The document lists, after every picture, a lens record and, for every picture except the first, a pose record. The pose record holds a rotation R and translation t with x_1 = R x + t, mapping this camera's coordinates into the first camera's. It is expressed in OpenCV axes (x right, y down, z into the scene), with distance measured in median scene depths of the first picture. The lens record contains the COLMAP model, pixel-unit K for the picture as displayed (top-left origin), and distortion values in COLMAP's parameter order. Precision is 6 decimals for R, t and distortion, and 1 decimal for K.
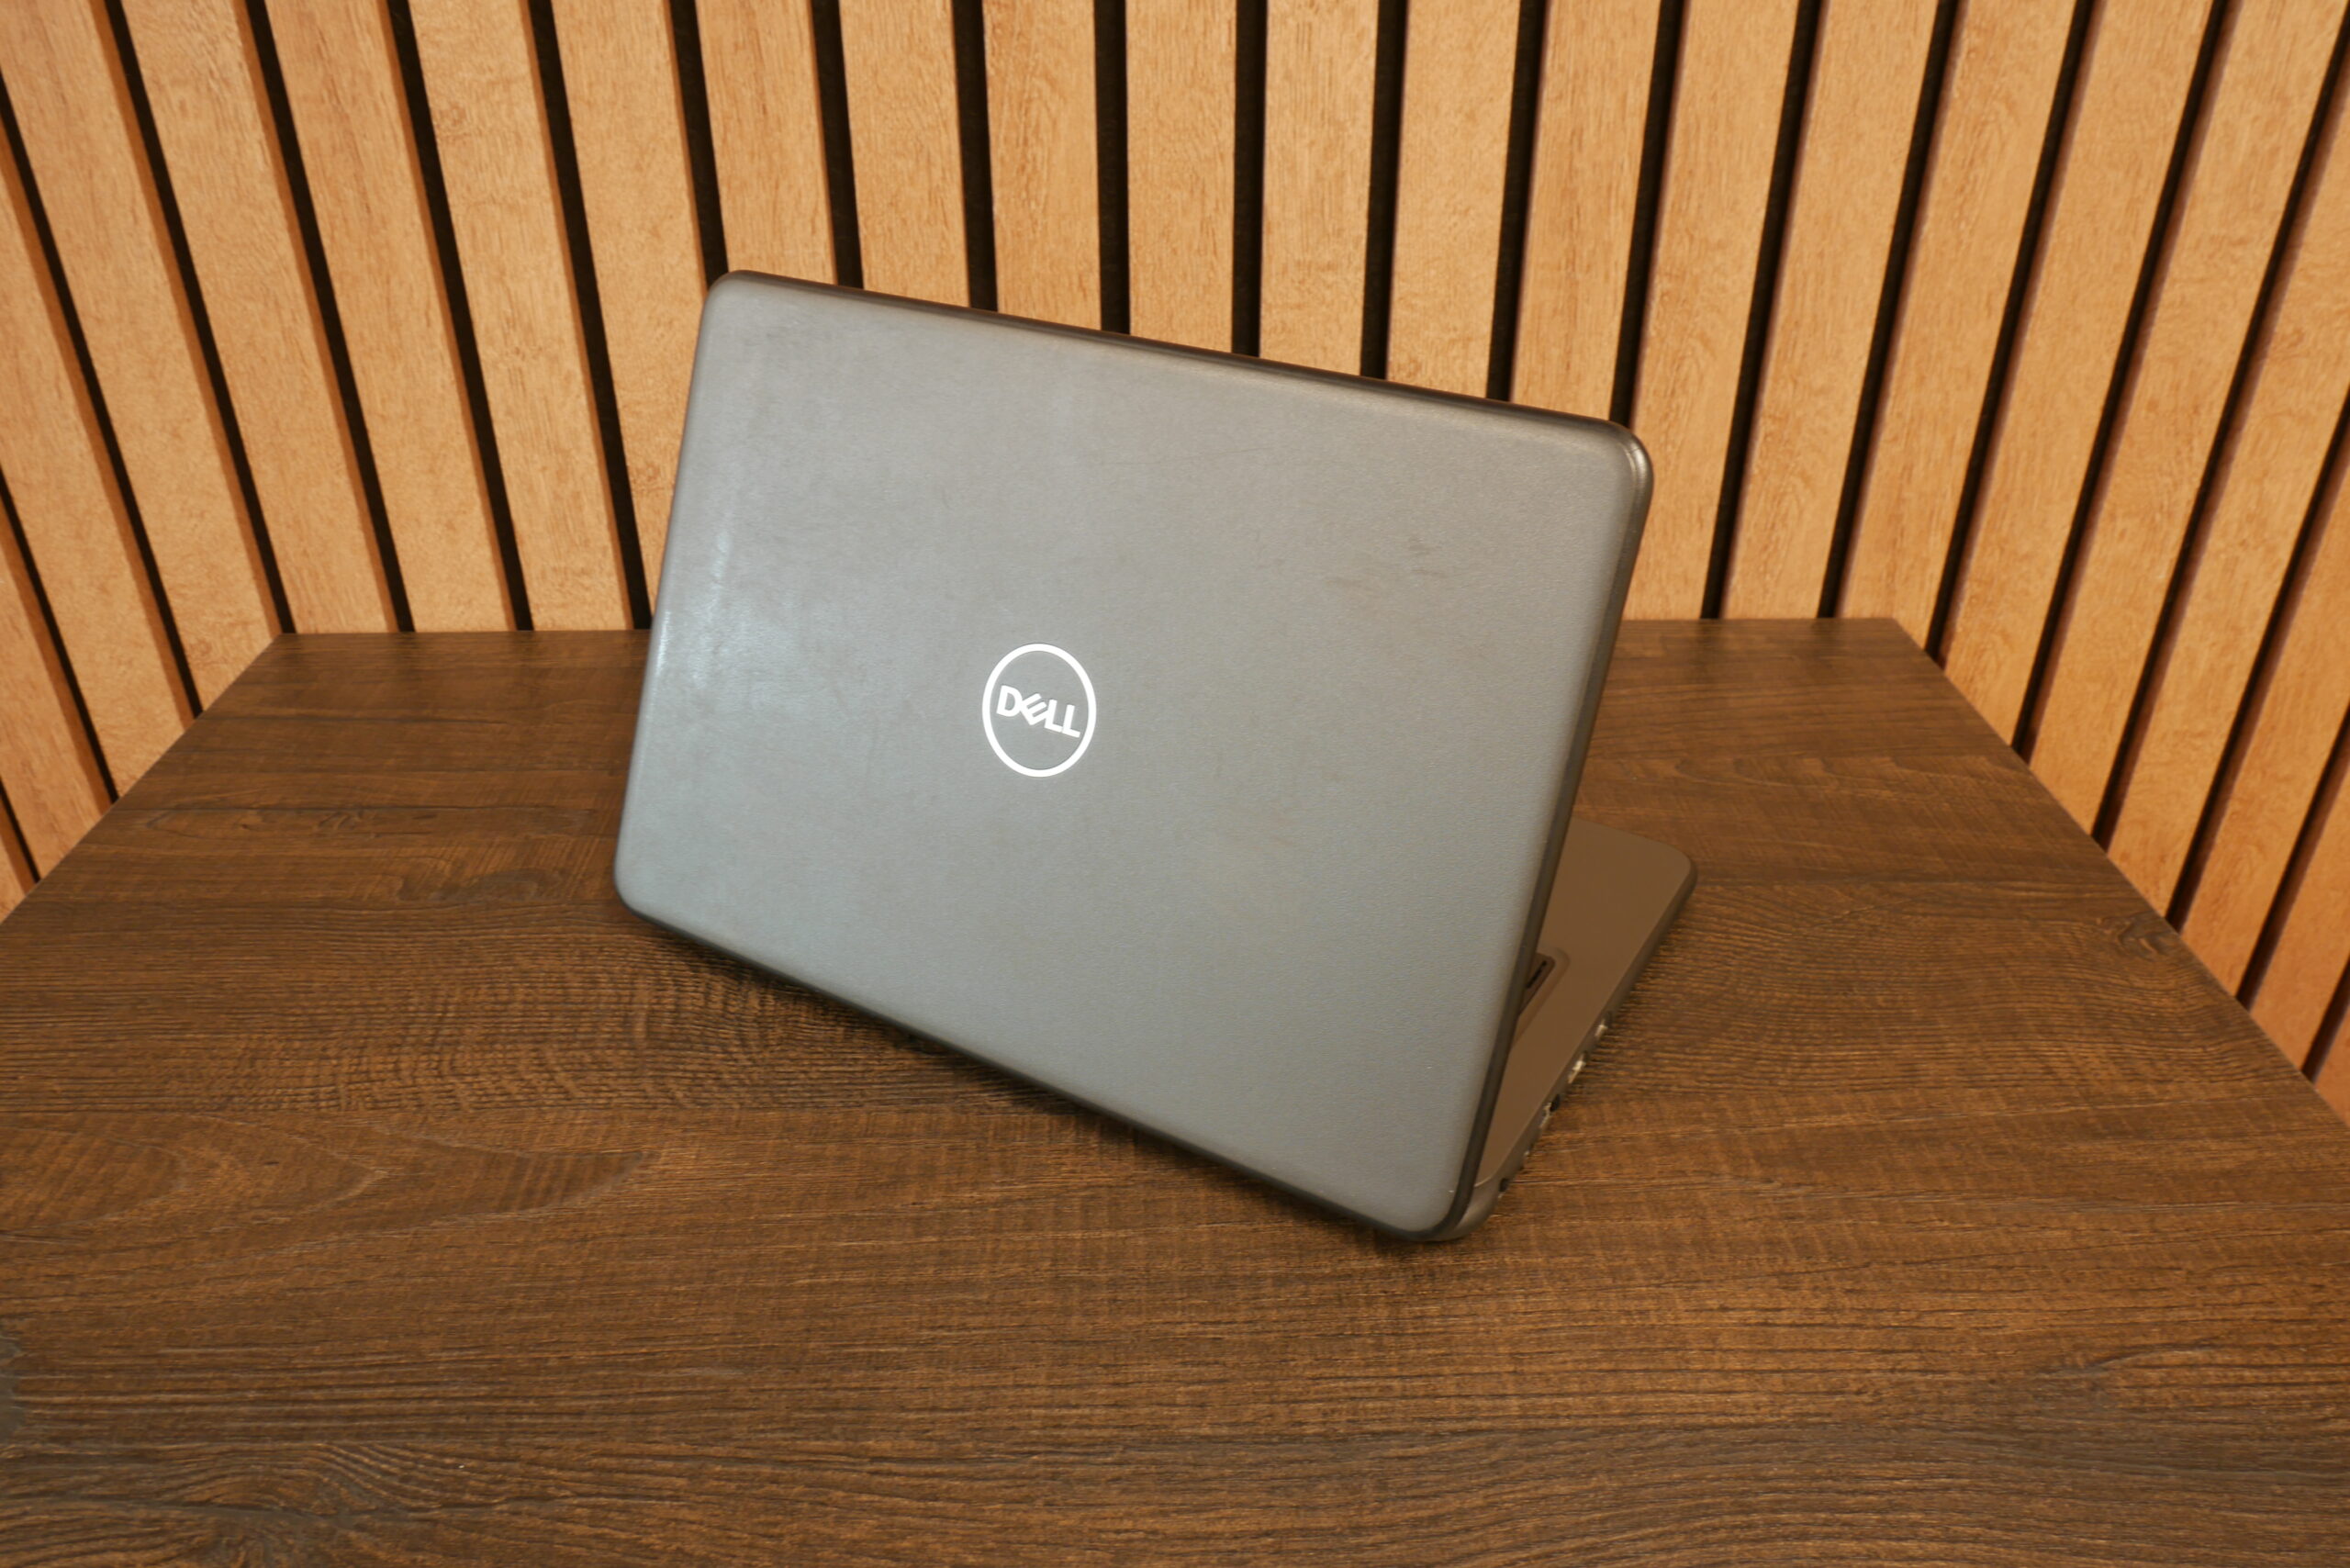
lens RADIAL K [[1734.9, 0, 1175.0], [0, 1734.9, 784.0], [0, 0, 1]] dist [-0.040657, 0.016571]
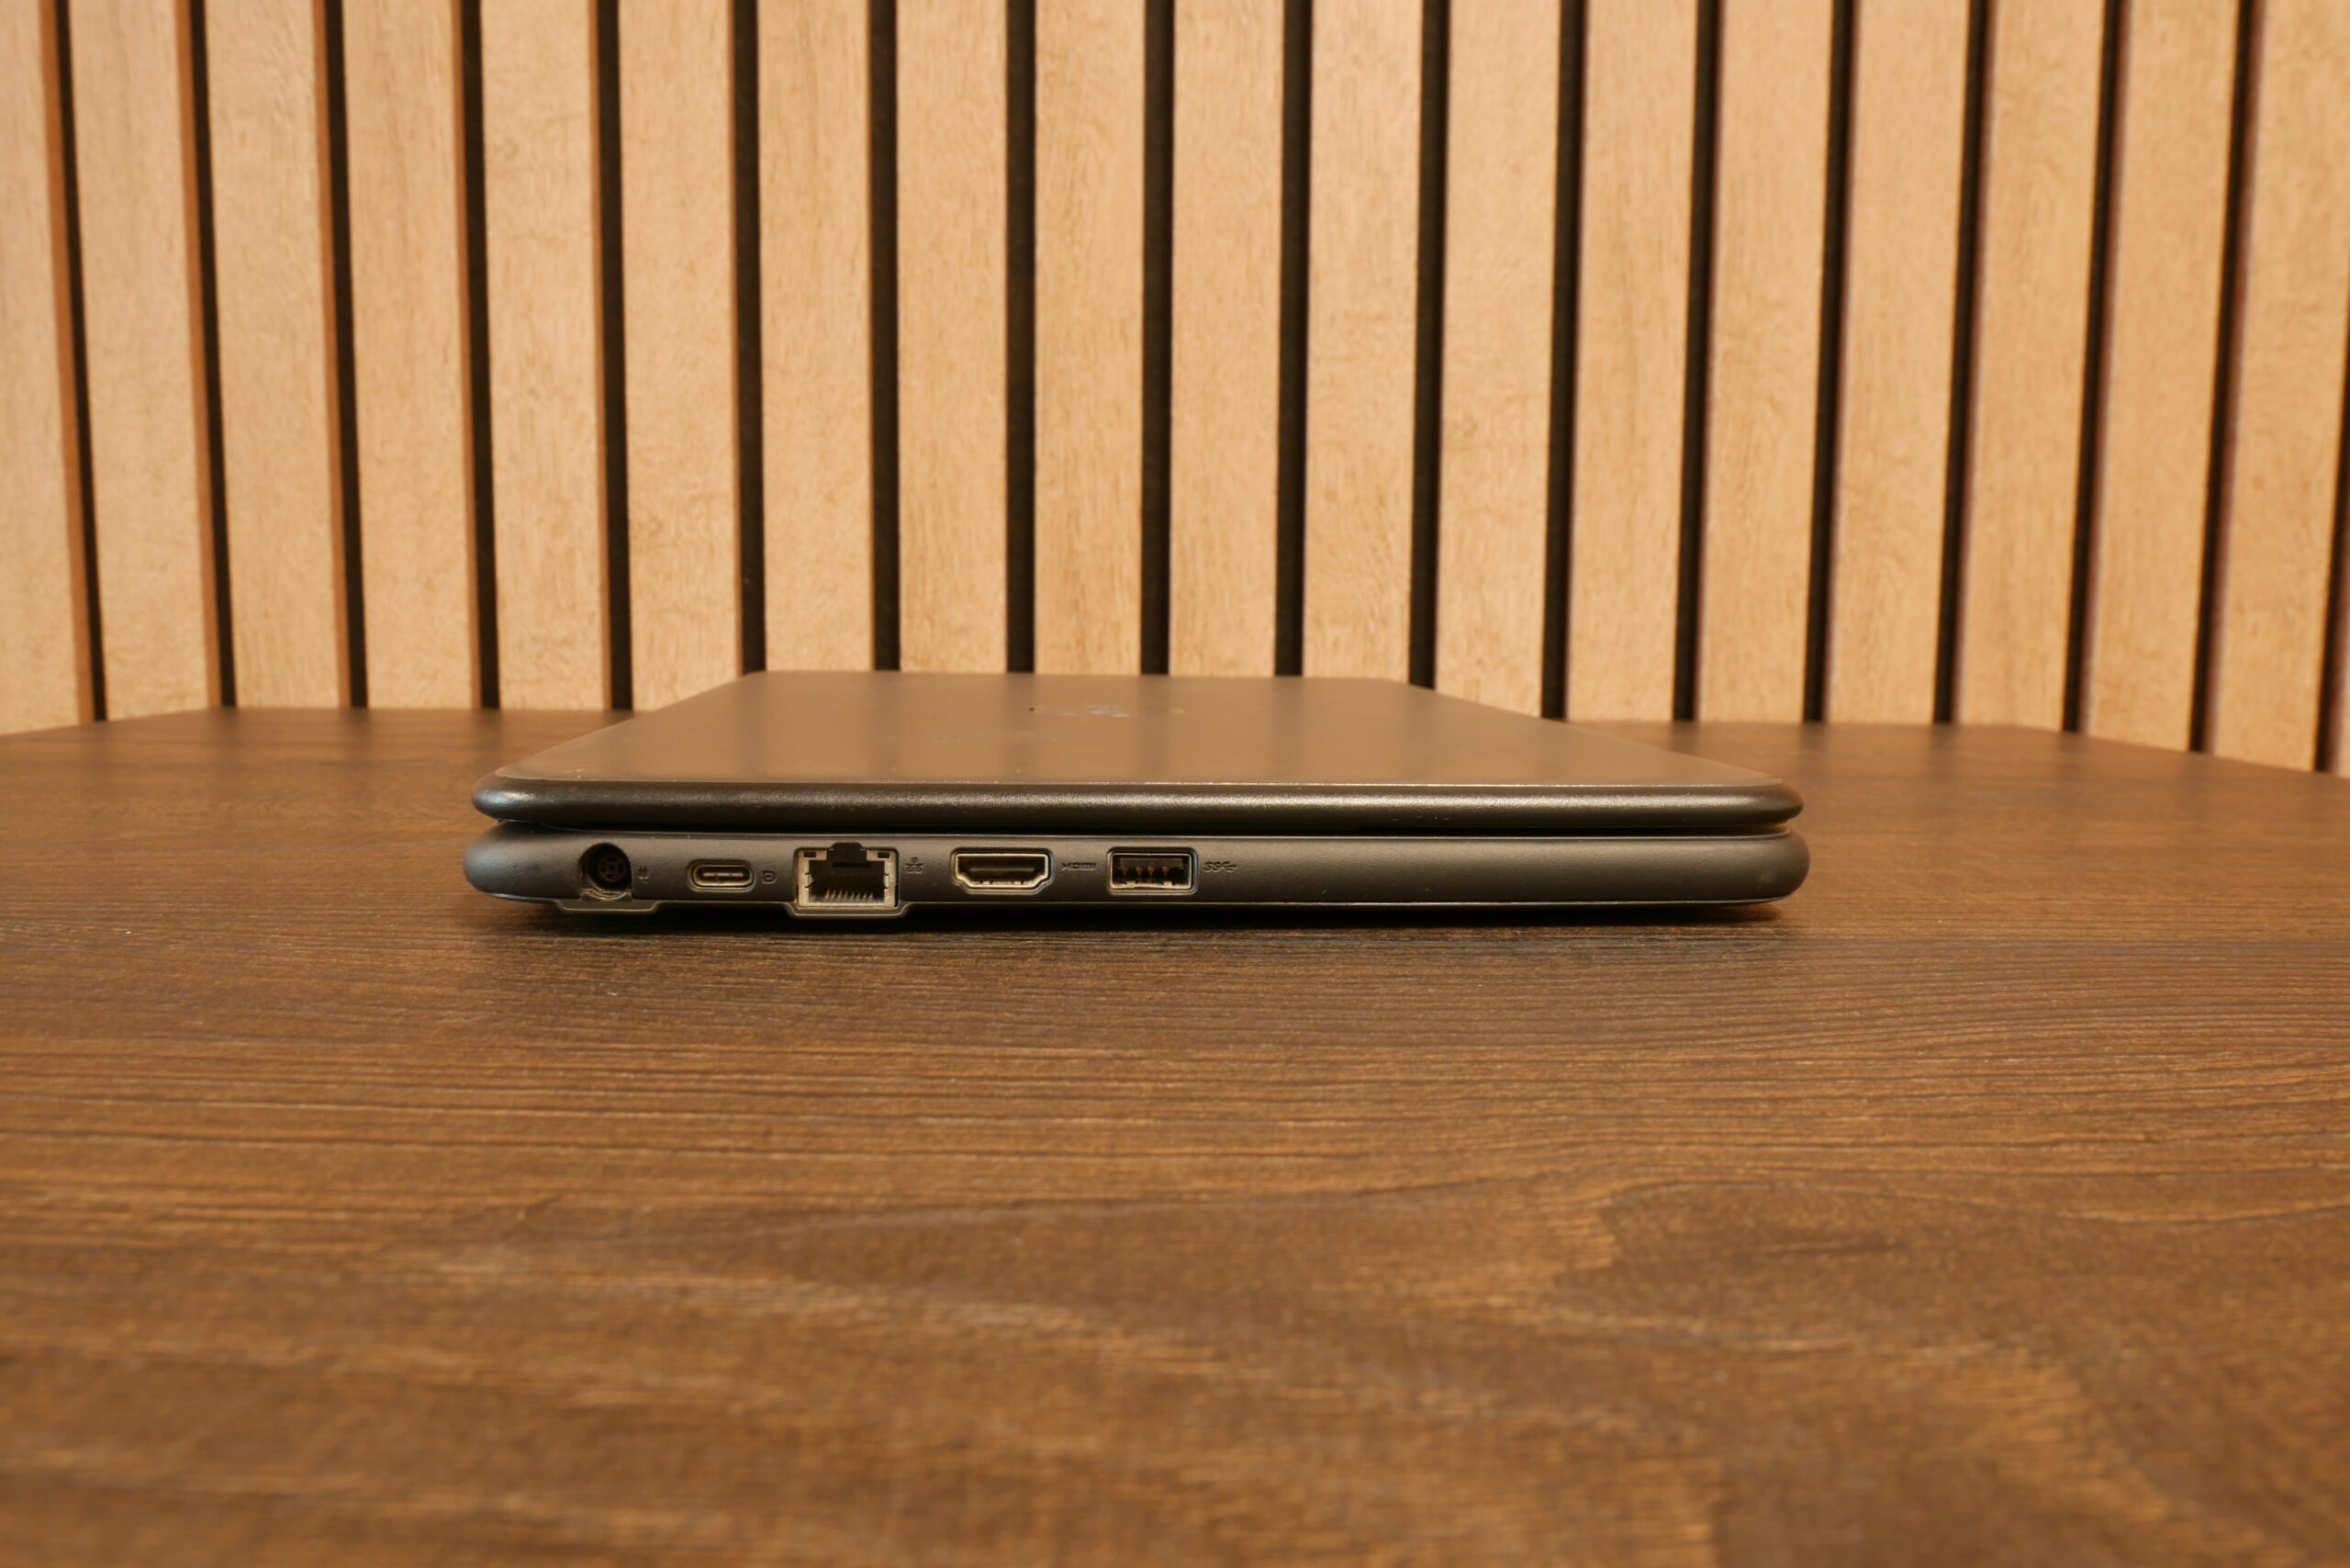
lens RADIAL K [[1734.9, 0, 1175.0], [0, 1734.9, 784.0], [0, 0, 1]] dist [-0.040657, 0.016571]
pose [[0.999873, 0.011340, -0.011240, -0.012038], [-0.014945, 0.912510, -0.408780, 0.363127], [0.005621, 0.408896, 0.912564, 0.235179]]
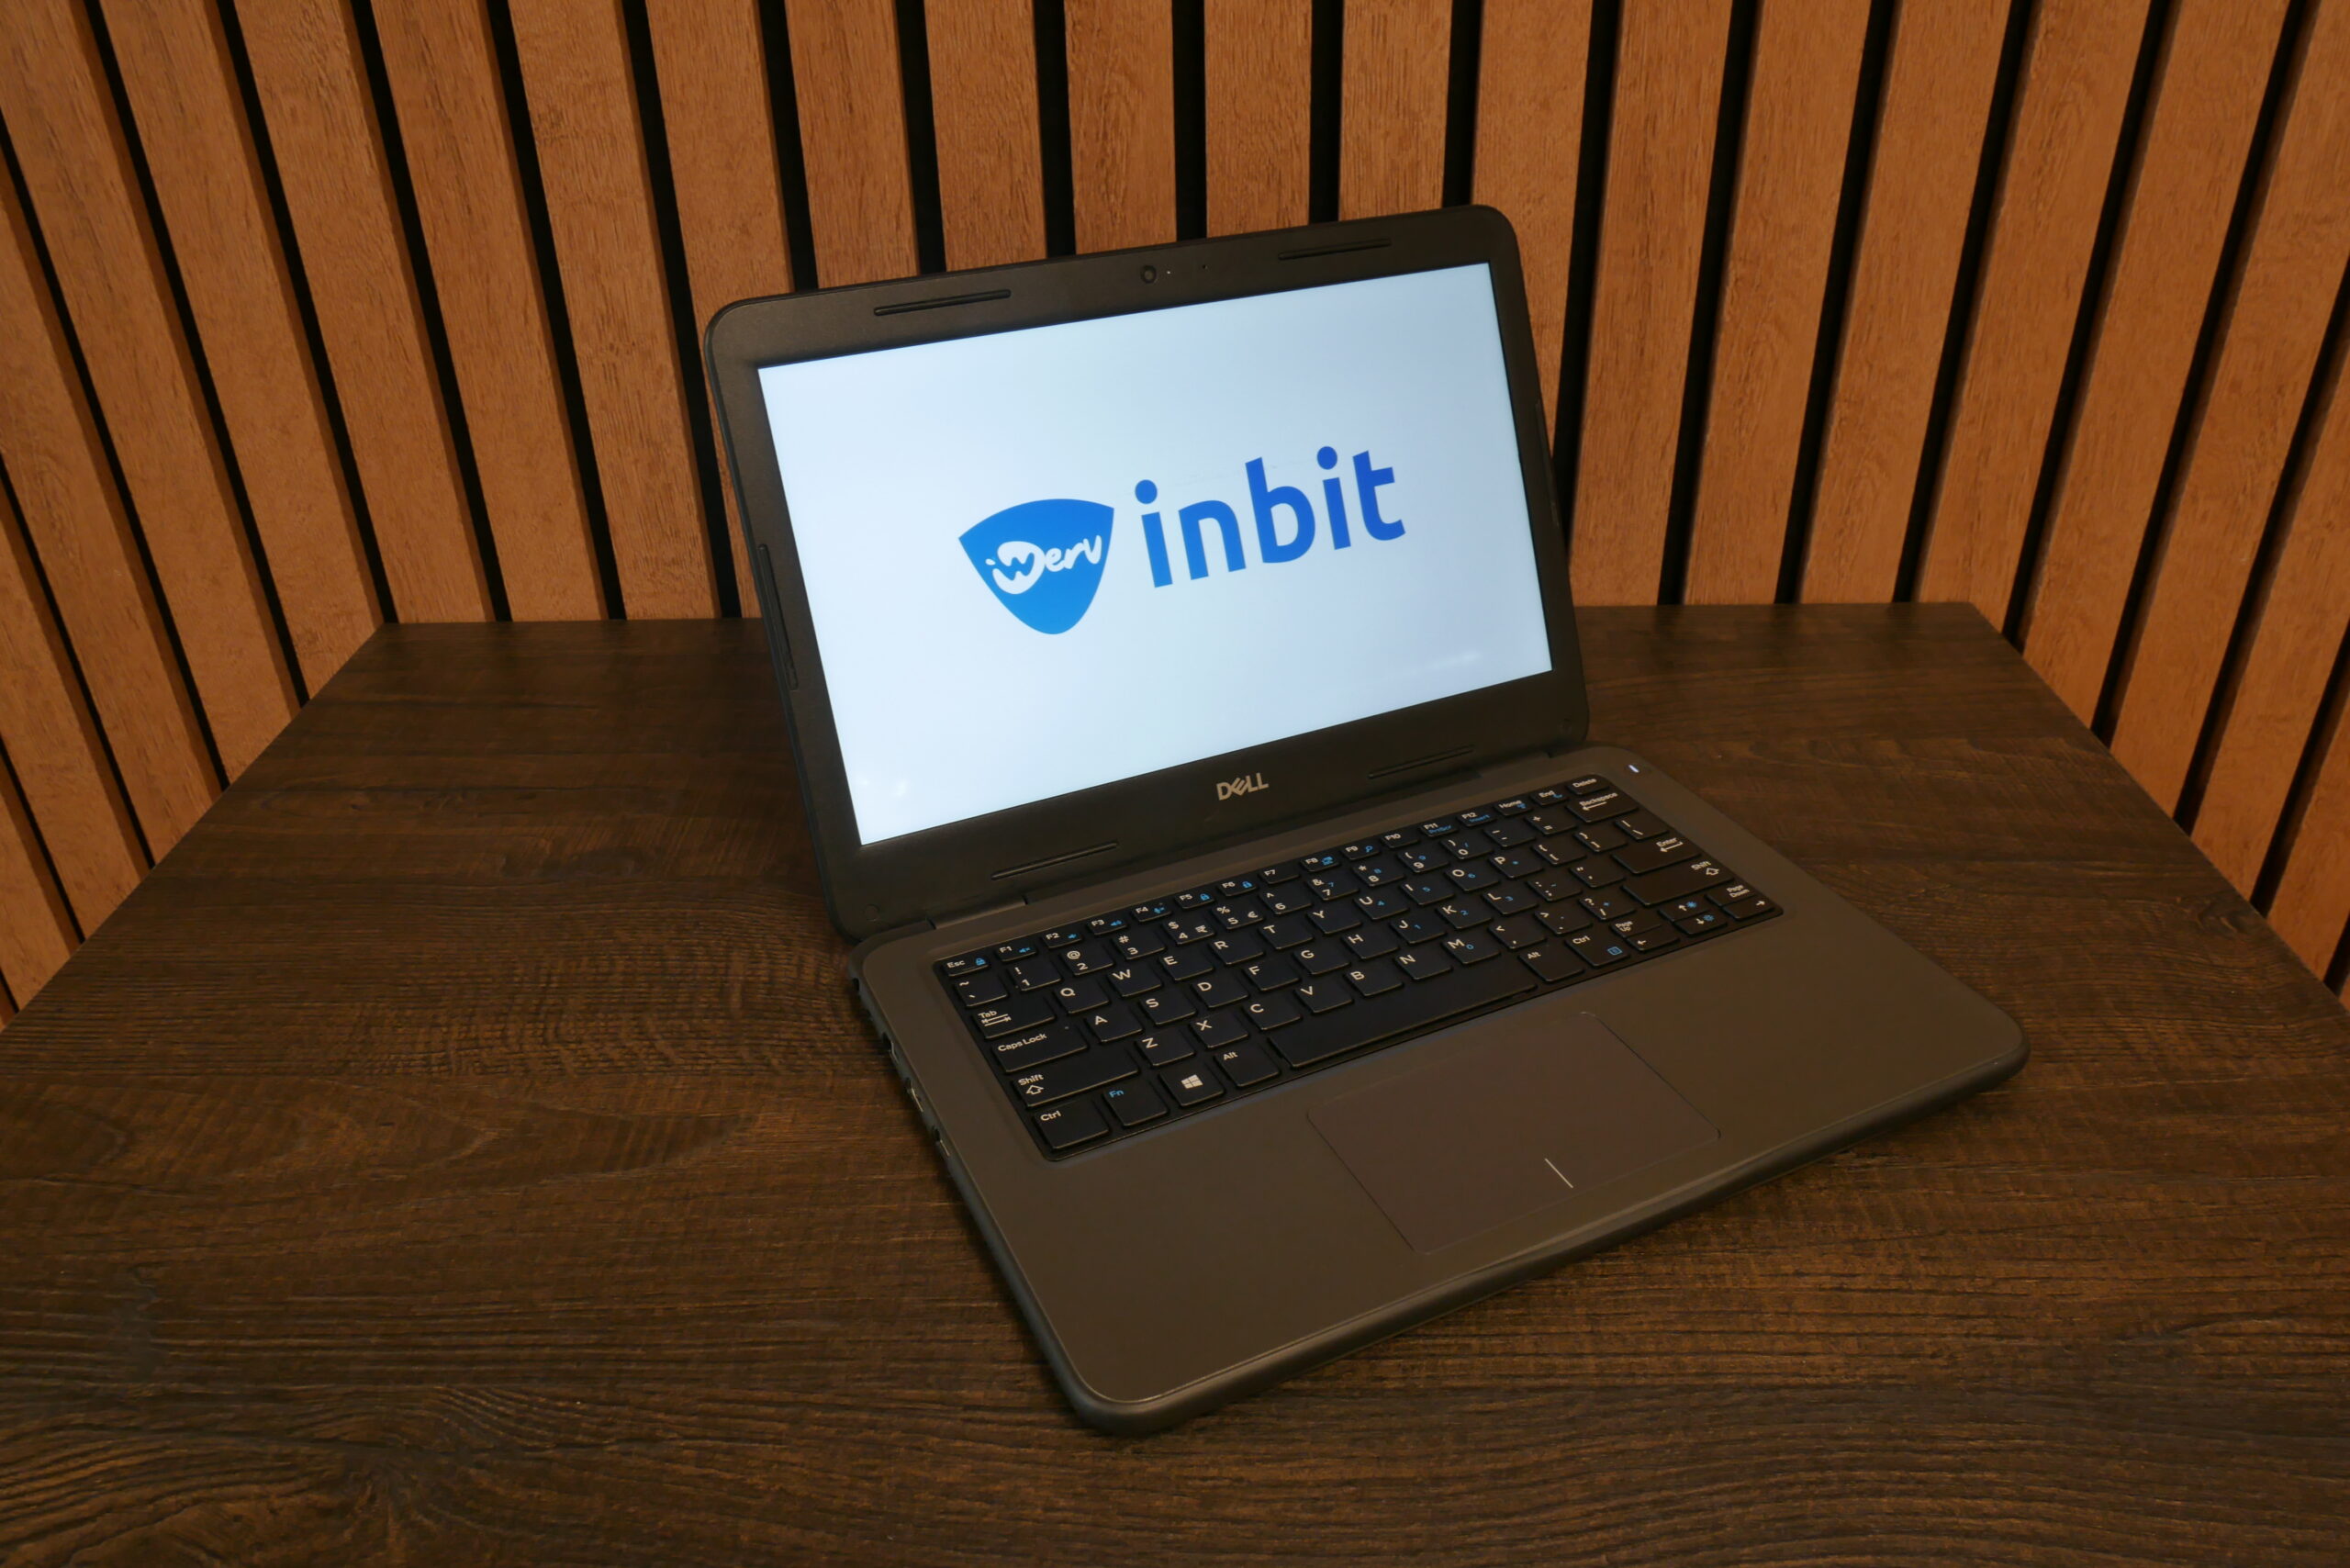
lens RADIAL K [[1734.2, 0, 1172.0], [0, 1734.2, 784.6], [0, 0, 1]] dist [-0.039163, 0.014797]
pose [[0.999189, -0.000112, -0.040258, -0.006199], [0.000156, 0.999999, 0.001086, 0.010130], [0.040258, -0.001091, 0.999189, -0.017846]]
